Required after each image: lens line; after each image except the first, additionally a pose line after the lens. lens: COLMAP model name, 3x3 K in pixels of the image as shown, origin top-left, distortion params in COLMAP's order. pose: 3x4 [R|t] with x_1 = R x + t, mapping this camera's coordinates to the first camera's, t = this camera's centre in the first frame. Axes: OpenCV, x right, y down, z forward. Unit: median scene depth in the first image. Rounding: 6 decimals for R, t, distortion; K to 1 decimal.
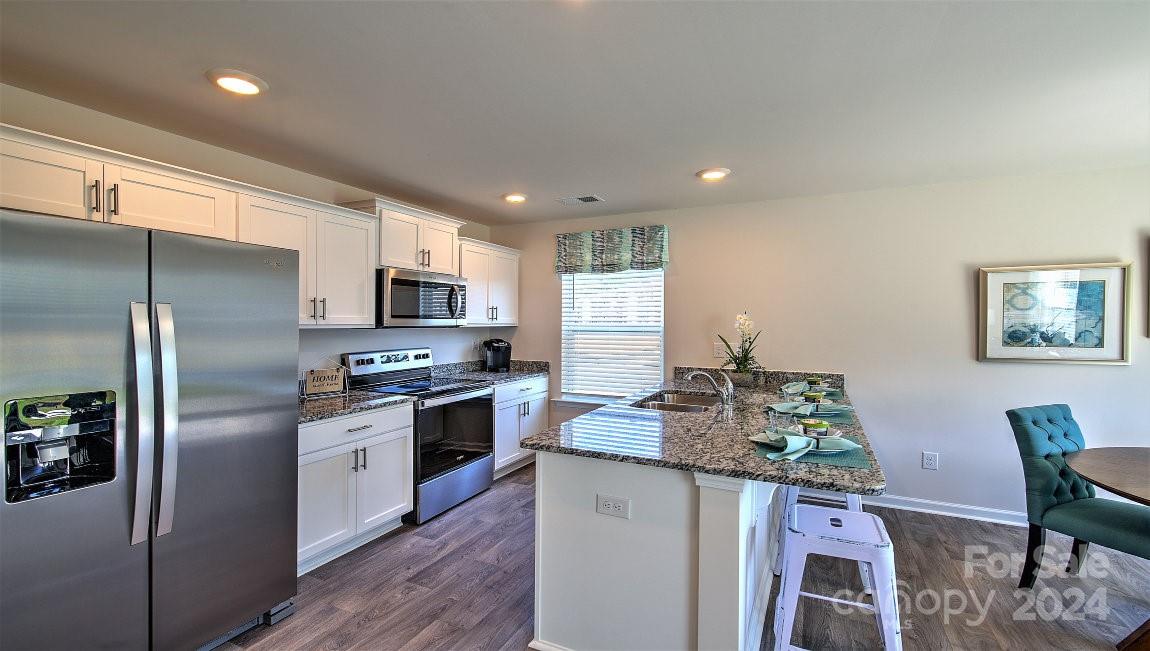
lens RADIAL K [[492.1, 0, 578.9], [0, 492.1, 325.2], [0, 0, 1]] dist [-0.000159, -0.000021]
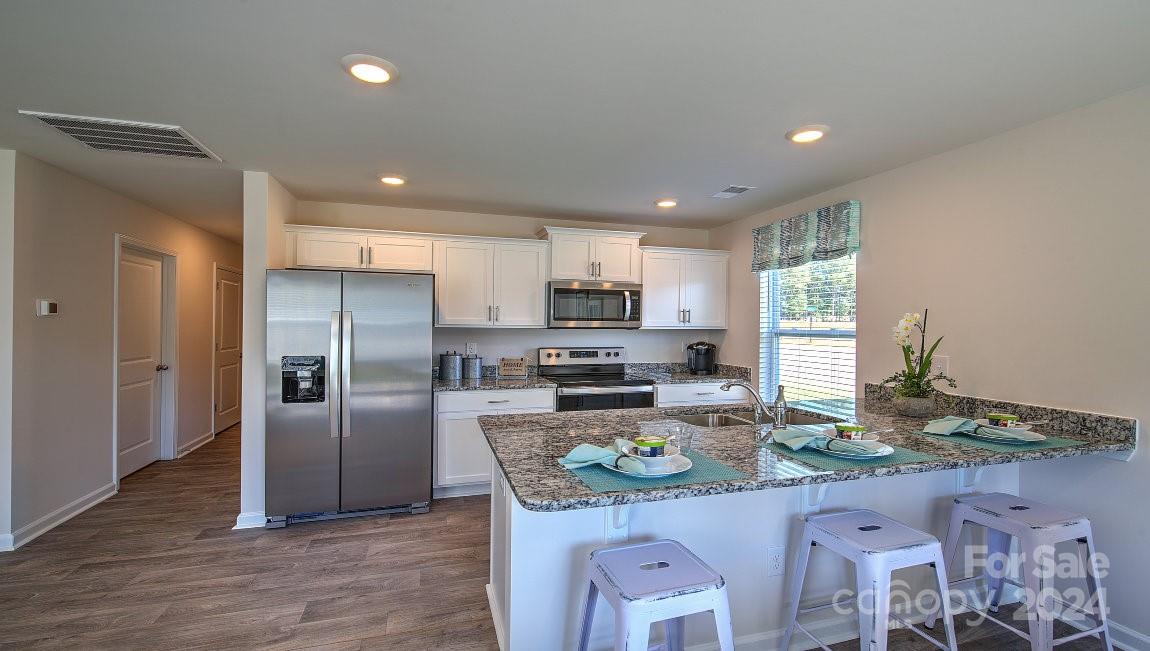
lens RADIAL K [[492.1, 0, 578.9], [0, 492.1, 325.2], [0, 0, 1]] dist [-0.000159, -0.000021]
pose [[0.679093, 0.001245, -0.734051, 0.447166], [-0.010235, 0.999917, -0.007773, 0.005175], [0.733981, 0.012791, 0.679050, 0.152953]]
